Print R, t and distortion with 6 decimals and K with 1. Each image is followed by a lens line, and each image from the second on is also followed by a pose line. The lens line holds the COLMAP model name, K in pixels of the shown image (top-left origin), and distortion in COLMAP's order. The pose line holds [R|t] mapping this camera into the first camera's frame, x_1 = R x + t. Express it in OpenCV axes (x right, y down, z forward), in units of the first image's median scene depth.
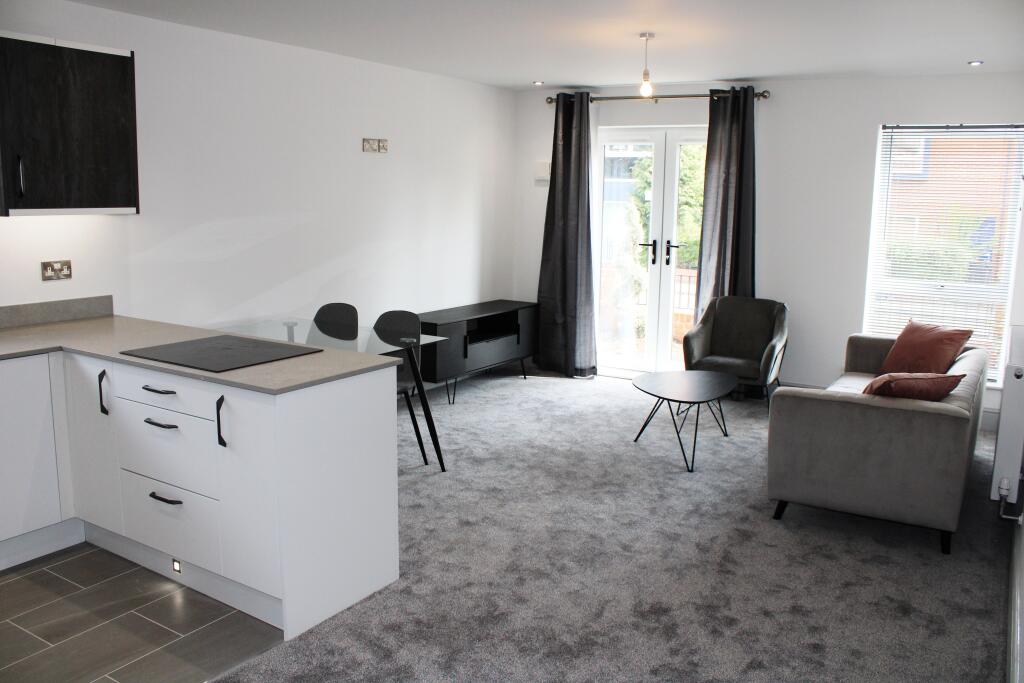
lens RADIAL K [[853.6, 0, 511.2], [0, 853.6, 342.0], [0, 0, 1]] dist [-0.164889, 0.142956]
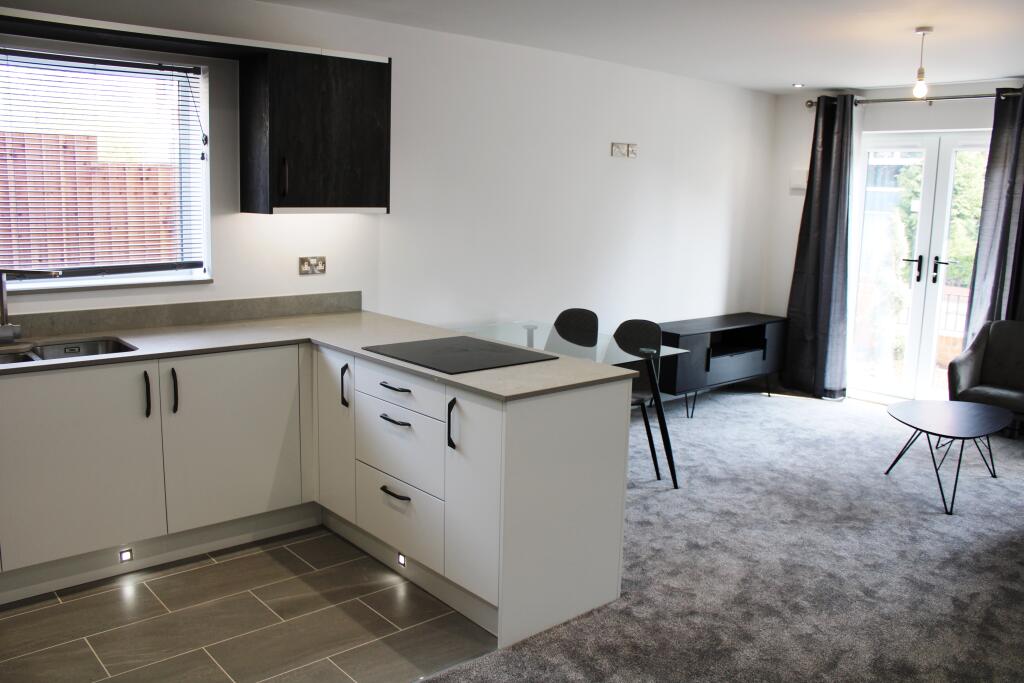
lens RADIAL K [[853.6, 0, 503.3], [0, 853.6, 337.4], [0, 0, 1]] dist [-0.164889, 0.142956]
pose [[0.955595, 0.054801, -0.289544, 0.000999], [-0.057876, 0.998322, -0.002060, -0.005176], [0.288945, 0.018726, 0.957162, 0.023230]]
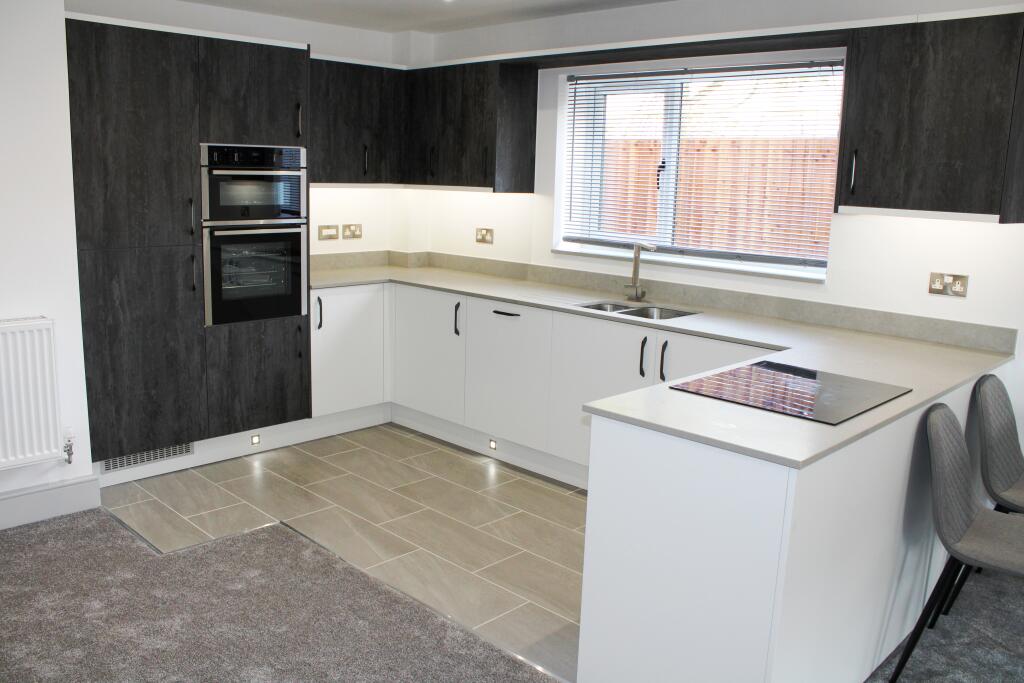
lens RADIAL K [[853.6, 0, 504.1], [0, 853.6, 337.8], [0, 0, 1]] dist [-0.164889, 0.142956]
pose [[-0.222284, 0.156145, -0.962397, 0.287122], [-0.201755, 0.958361, 0.202090, -0.085119], [0.953879, 0.239089, -0.181525, 0.542730]]
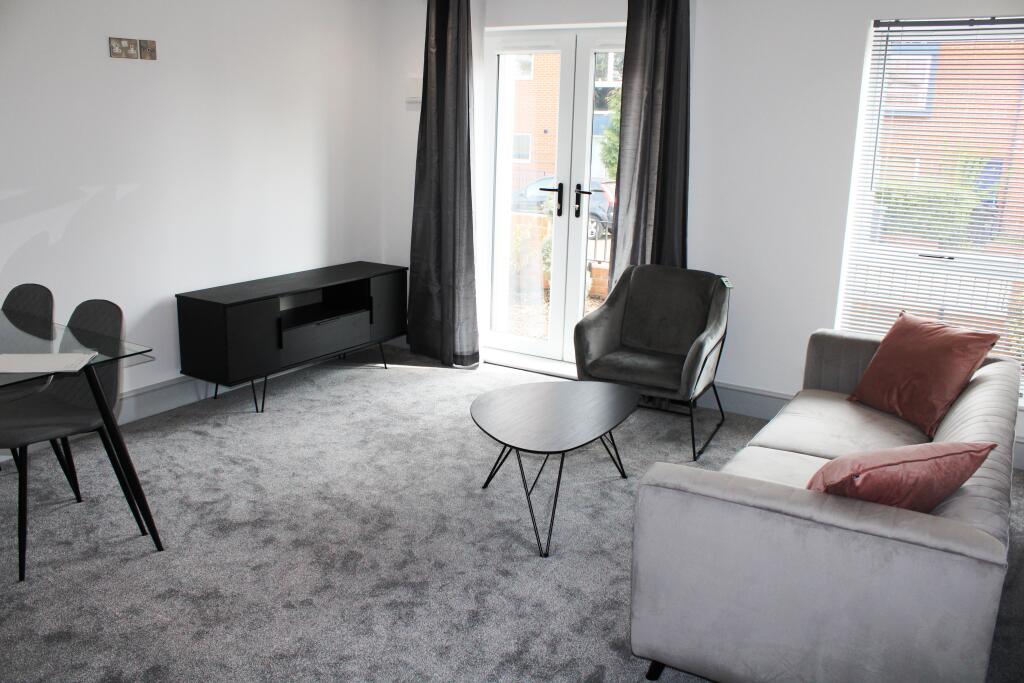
lens RADIAL K [[853.6, 0, 507.2], [0, 853.6, 343.7], [0, 0, 1]] dist [-0.164889, 0.142956]
pose [[0.999954, 0.009293, 0.002490, 0.179802], [-0.009459, 0.996892, 0.078205, -0.056282], [-0.001756, -0.078225, 0.996934, 0.371081]]
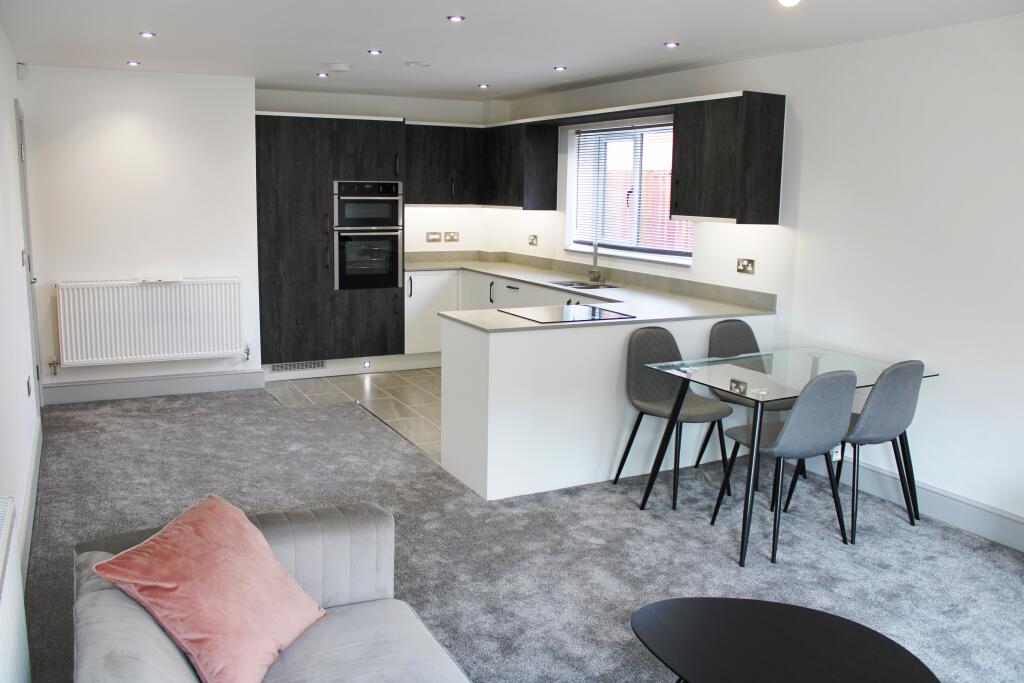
lens RADIAL K [[853.6, 0, 507.8], [0, 853.6, 336.8], [0, 0, 1]] dist [-0.164889, 0.142956]
pose [[-0.513723, 0.114978, -0.850217, 0.586462], [-0.176658, 0.955569, 0.235967, -0.170464], [0.839572, 0.271420, -0.470586, 1.001265]]
